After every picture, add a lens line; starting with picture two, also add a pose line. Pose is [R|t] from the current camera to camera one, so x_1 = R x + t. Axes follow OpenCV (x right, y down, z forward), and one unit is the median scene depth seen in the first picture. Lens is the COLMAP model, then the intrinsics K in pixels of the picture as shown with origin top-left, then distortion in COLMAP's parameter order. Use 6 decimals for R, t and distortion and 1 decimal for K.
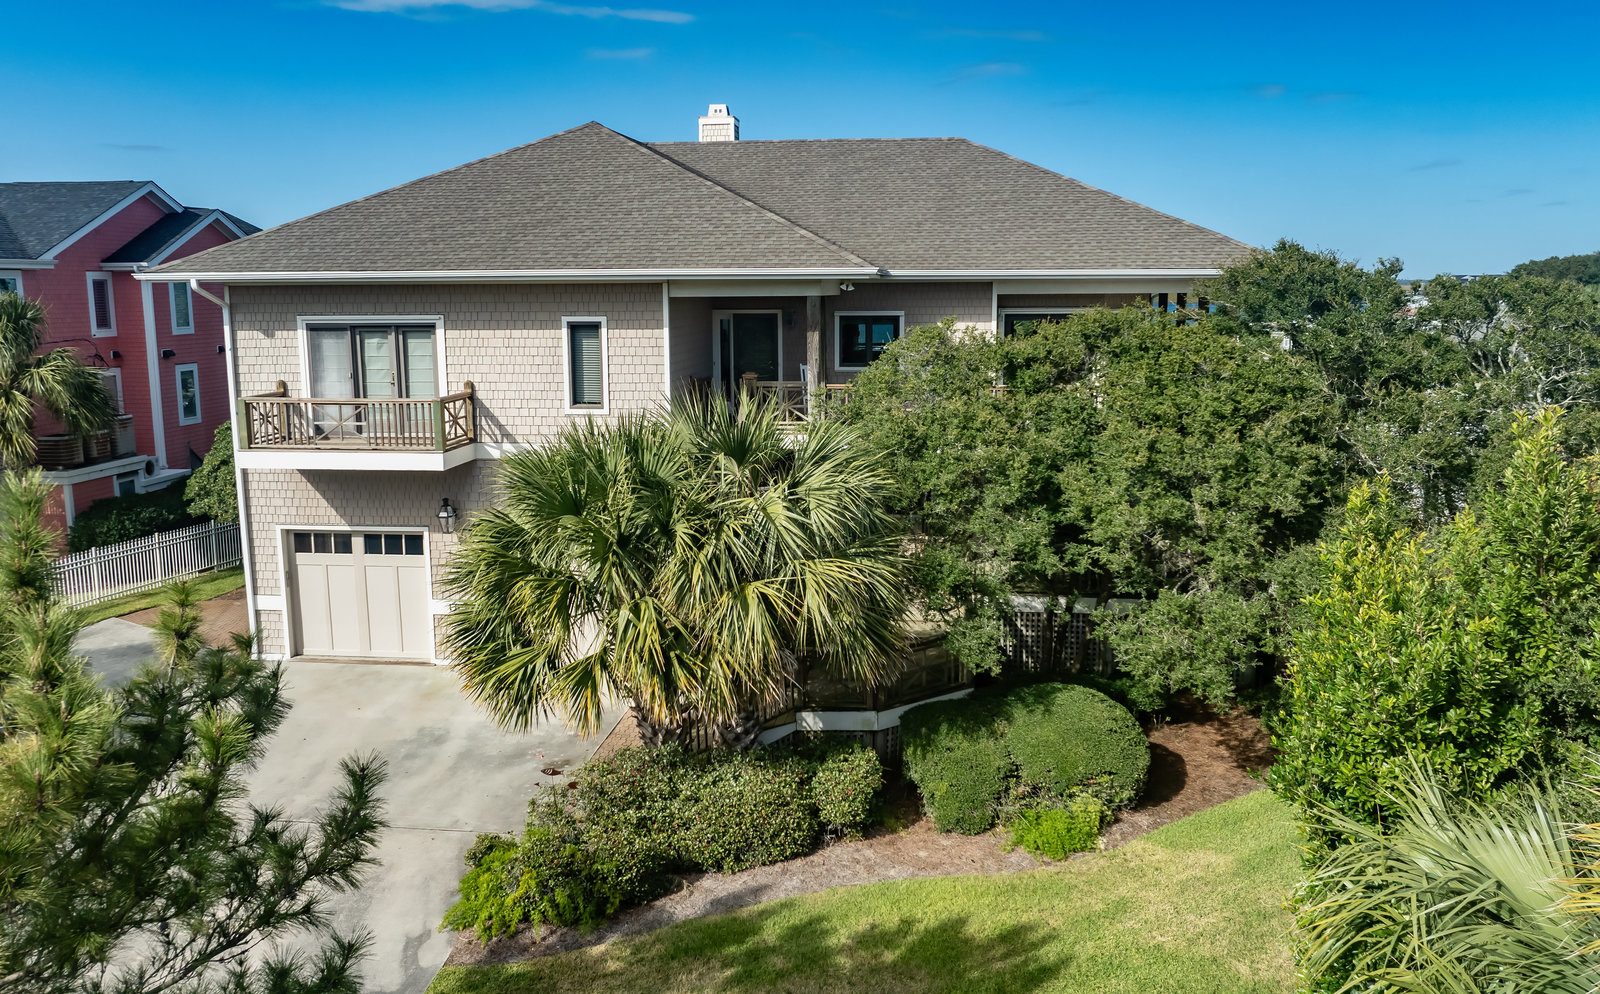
lens RADIAL K [[1243.8, 0, 790.2], [0, 1243.8, 496.0], [0, 0, 1]] dist [-0.026579, 0.004515]
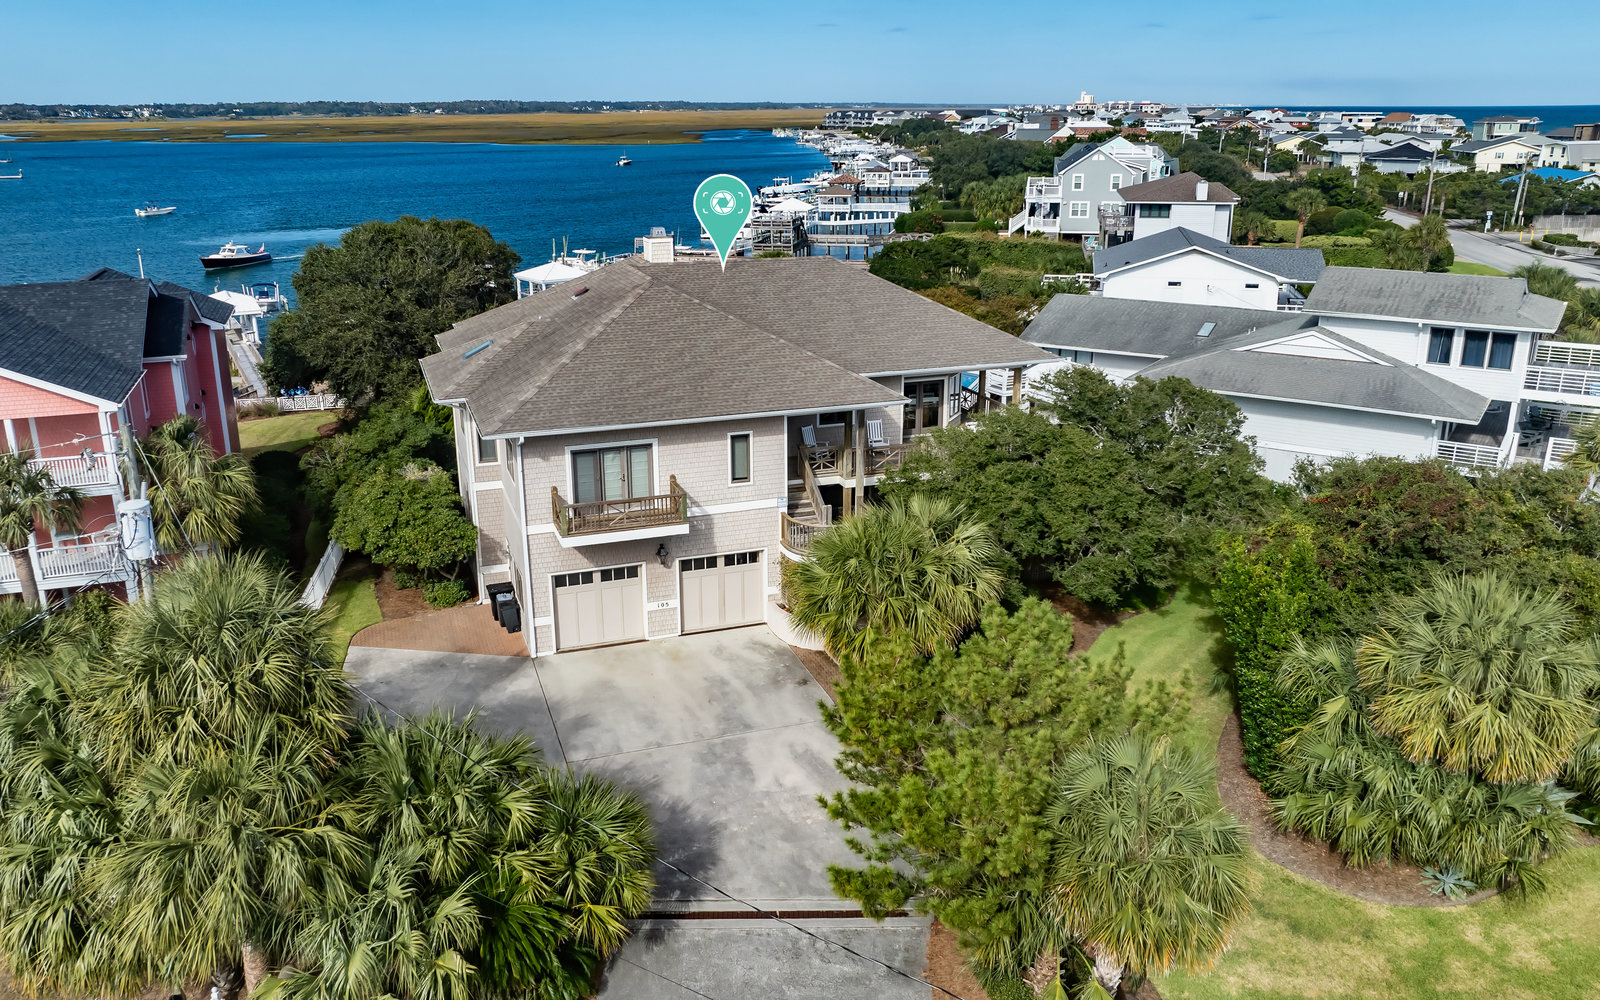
lens RADIAL K [[1252.1, 0, 766.2], [0, 1252.1, 513.6], [0, 0, 1]] dist [-0.011927, 0.011661]
pose [[0.903593, -0.136284, 0.406136, -0.844388], [0.076065, 0.984024, 0.160969, -0.305518], [-0.421585, -0.114558, 0.899523, -0.591244]]
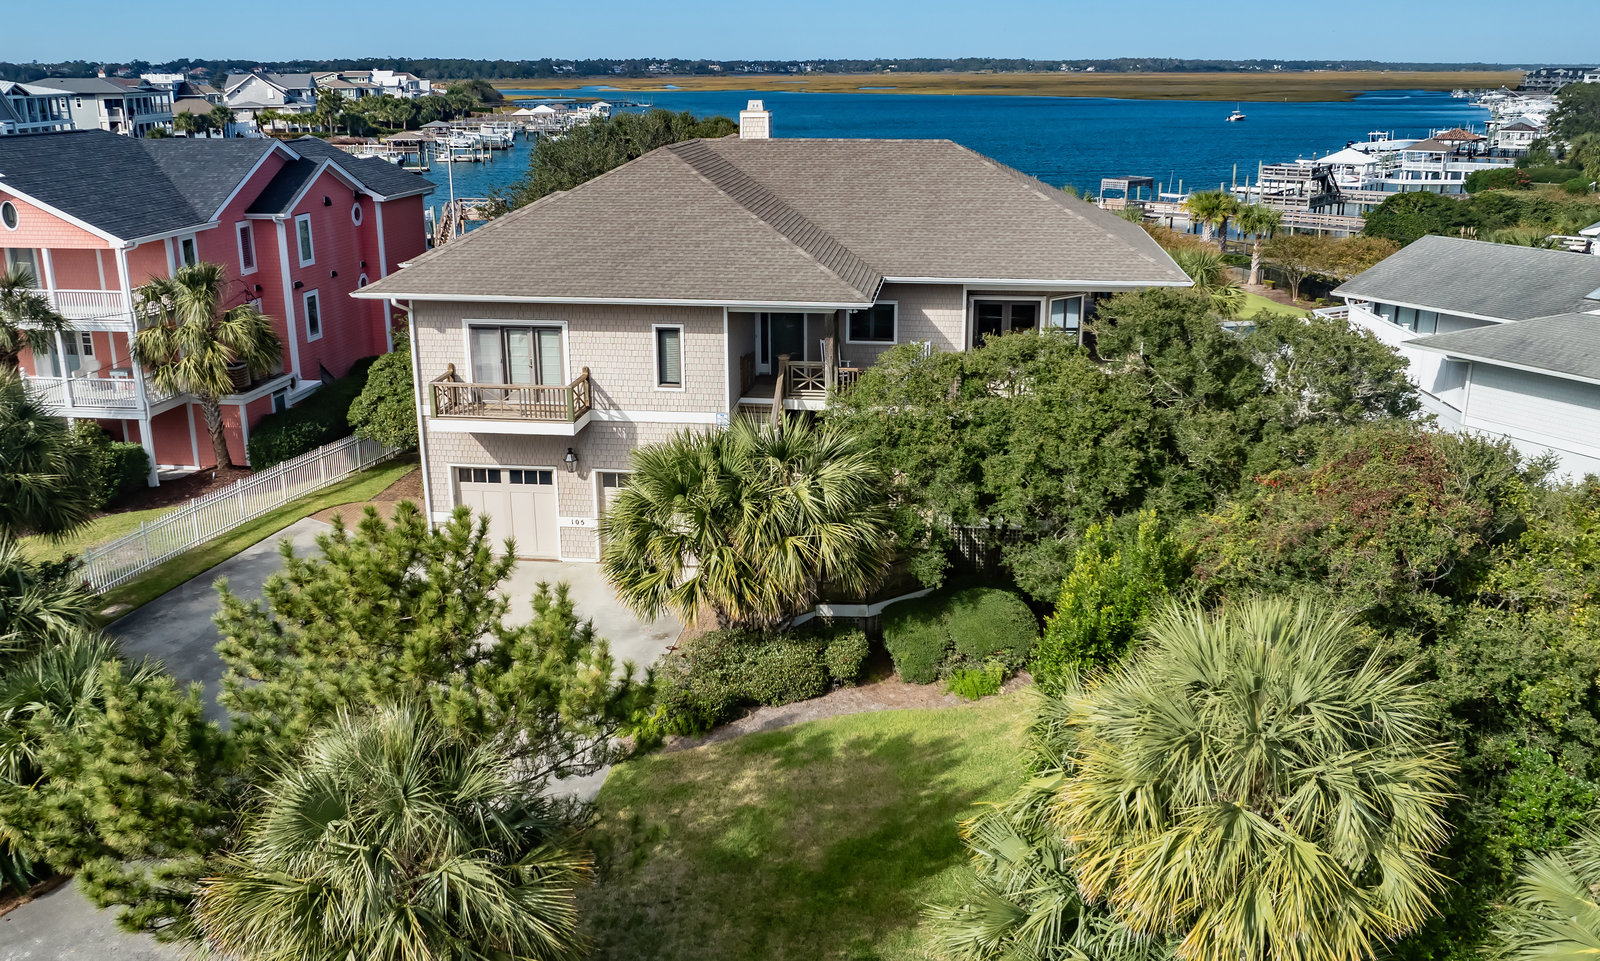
lens RADIAL K [[1343.7, 0, 789.7], [0, 1343.7, 470.2], [0, 0, 1]] dist [-0.014375, -0.014536]
pose [[0.999862, 0.005080, -0.015792, -0.001496], [-0.003086, 0.992301, 0.123812, -0.166356], [0.016299, -0.123746, 0.992180, -0.532879]]
